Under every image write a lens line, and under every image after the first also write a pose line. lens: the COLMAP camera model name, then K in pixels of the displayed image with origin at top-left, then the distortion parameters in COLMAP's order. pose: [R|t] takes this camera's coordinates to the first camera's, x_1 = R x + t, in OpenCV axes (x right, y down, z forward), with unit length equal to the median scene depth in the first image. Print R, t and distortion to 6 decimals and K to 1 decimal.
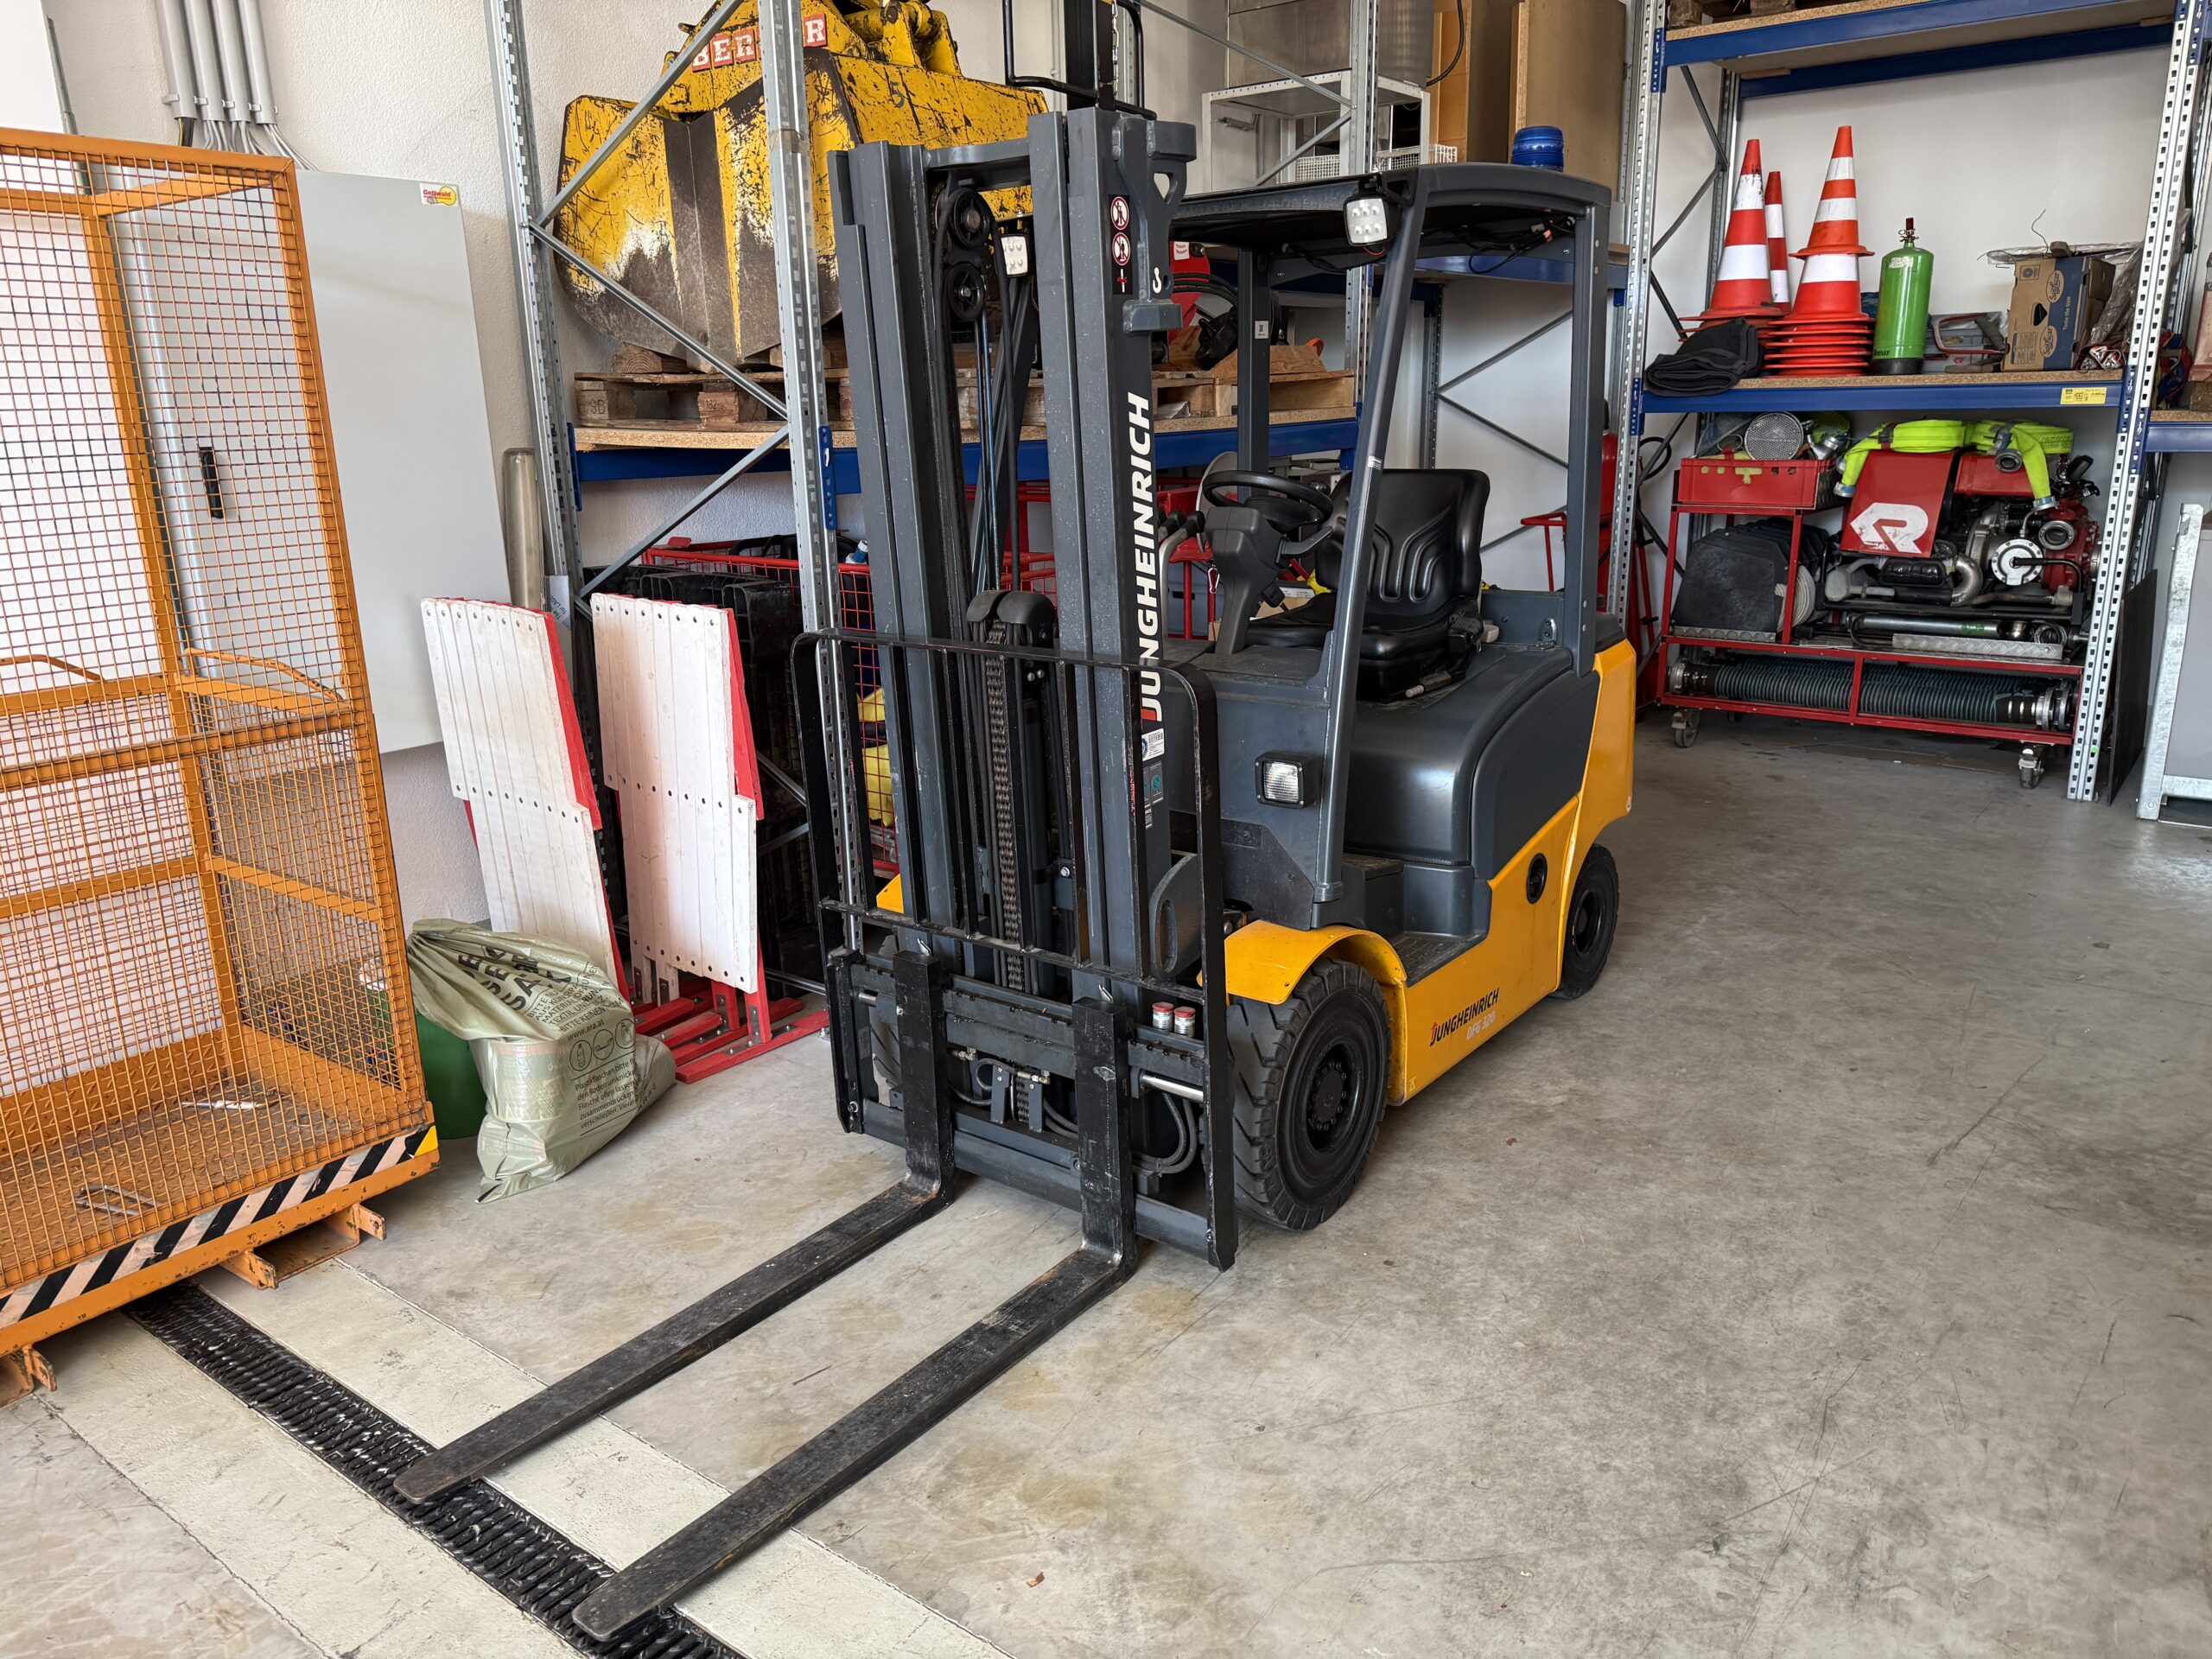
lens RADIAL K [[1566.1, 0, 1110.4], [0, 1566.1, 836.7], [0, 0, 1]] dist [0.011155, -0.012311]
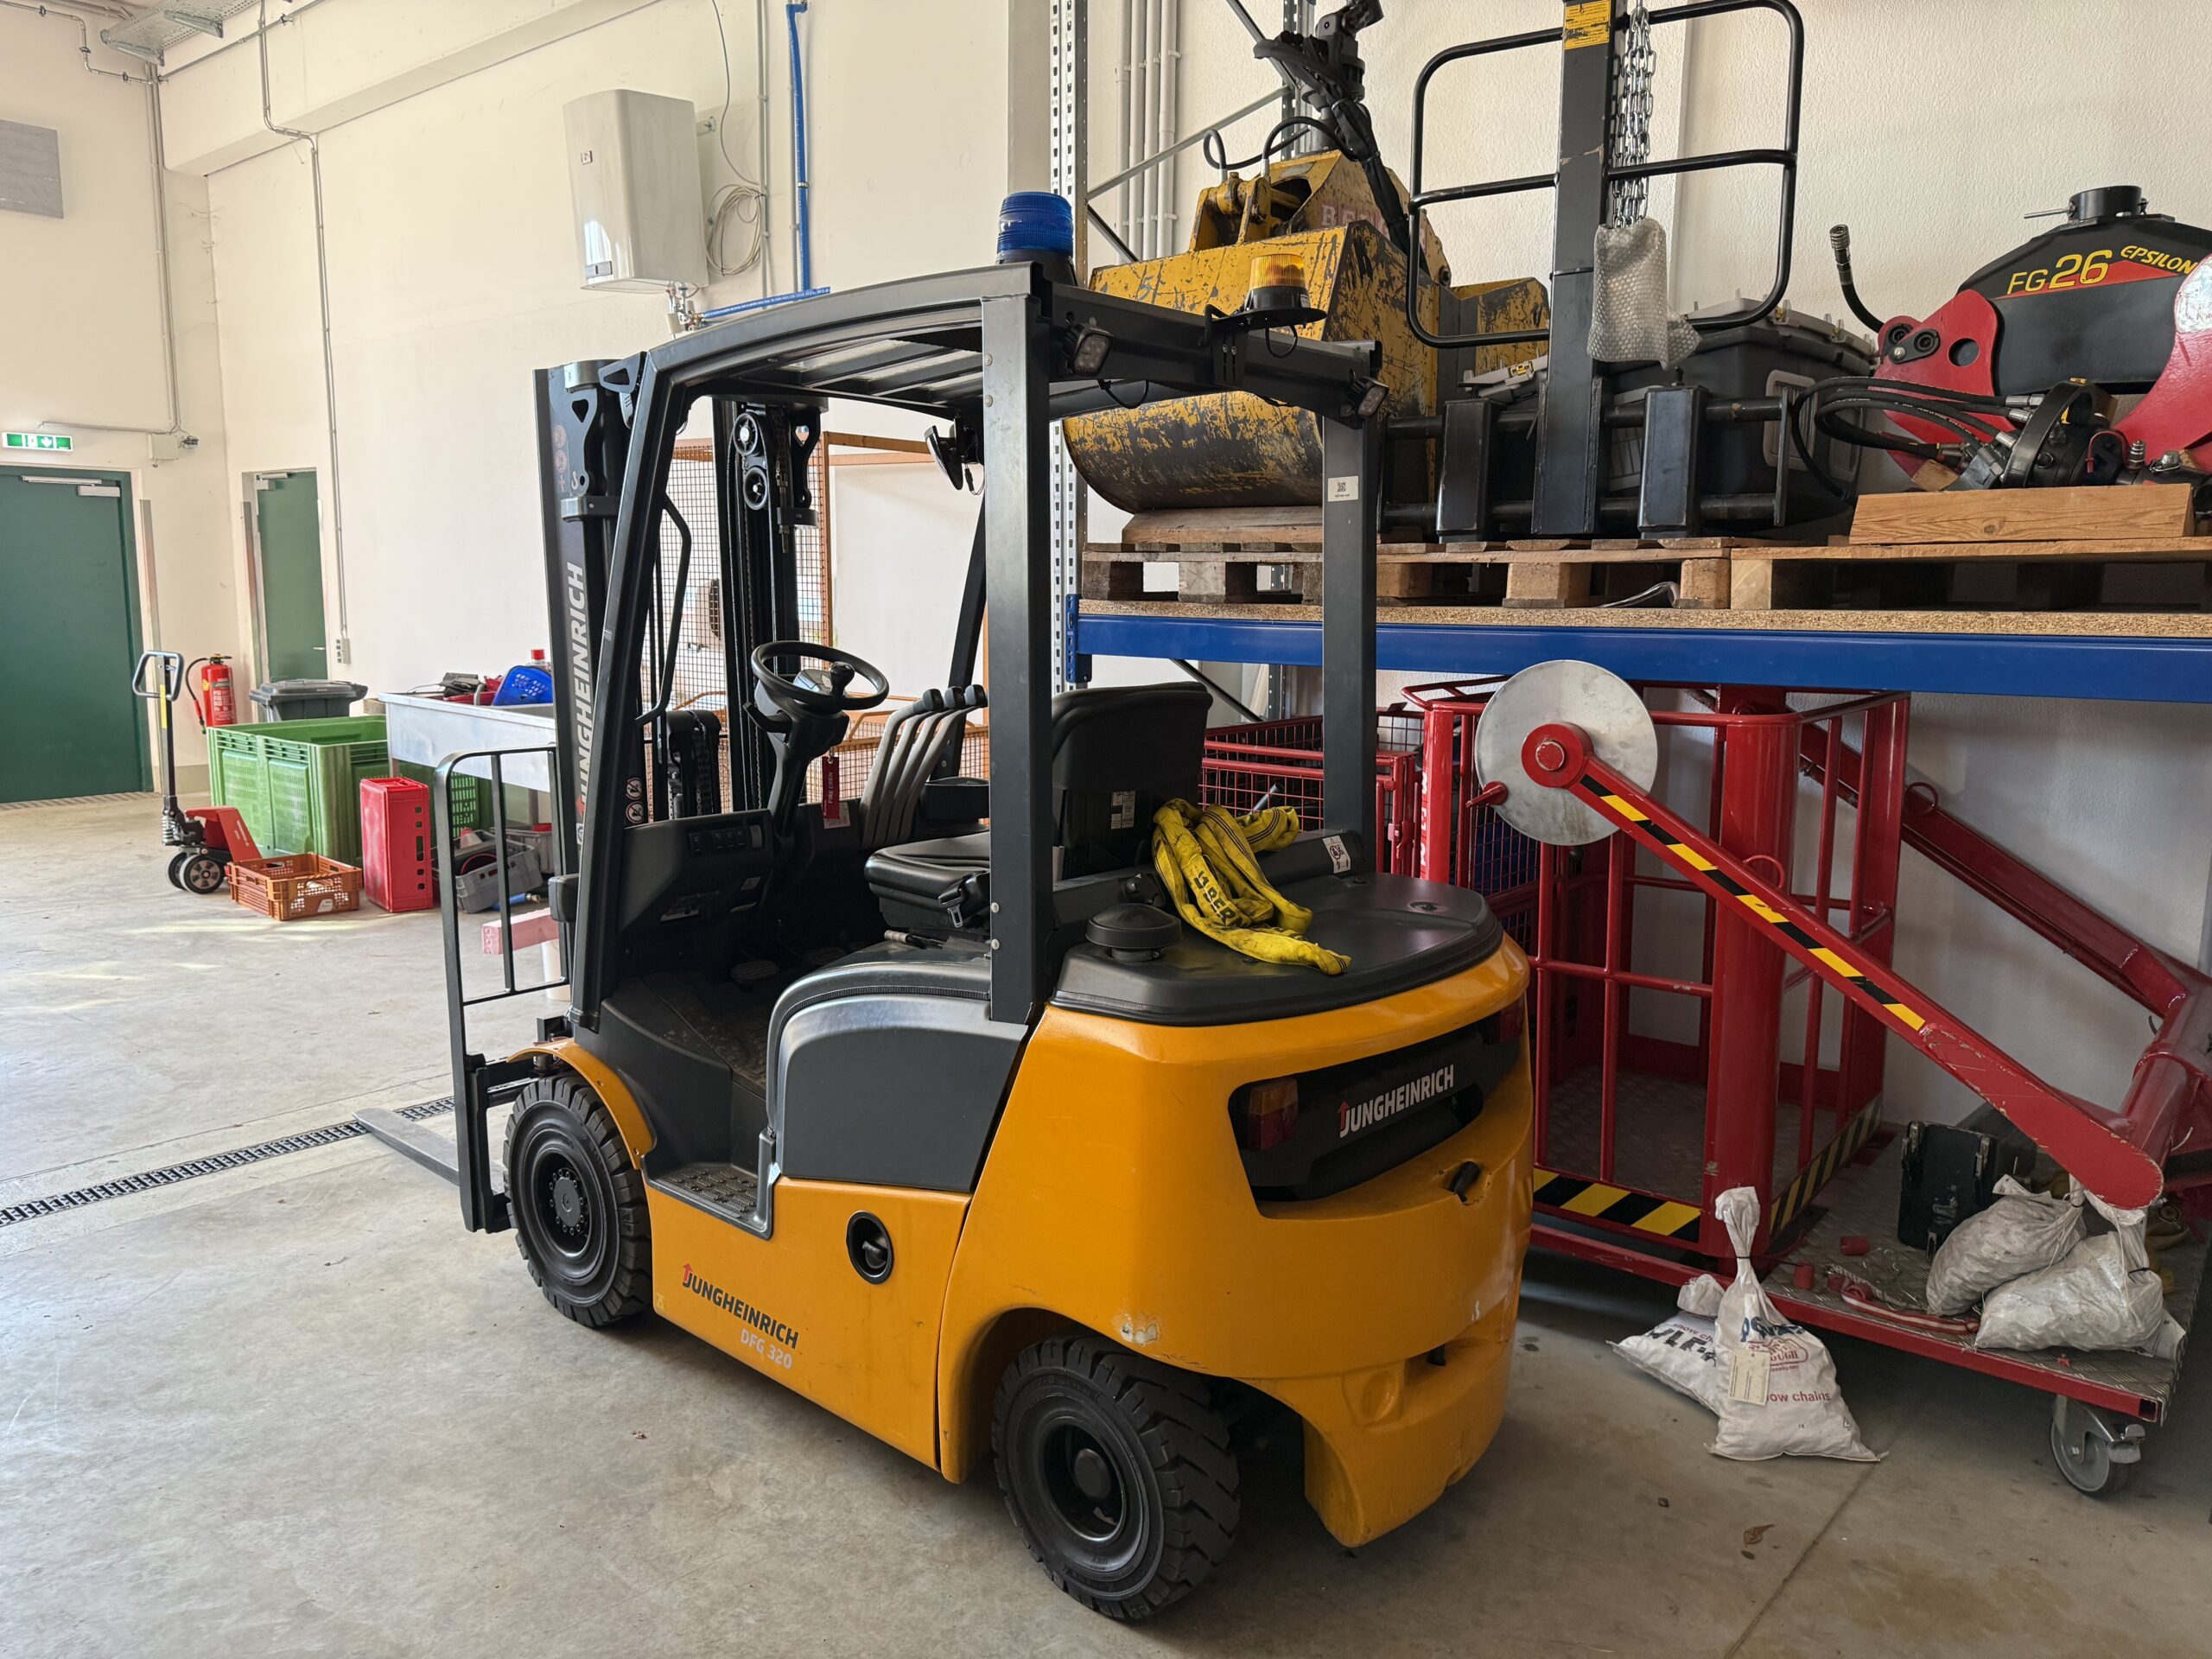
lens RADIAL K [[1583.7, 0, 1101.9], [0, 1583.7, 805.5], [0, 0, 1]] dist [0.002165, 0.000704]
pose [[-0.073144, 0.165938, -0.983420, 1.296917], [-0.282620, 0.942192, 0.180001, -0.443642], [0.956439, 0.291100, -0.022019, 1.471485]]
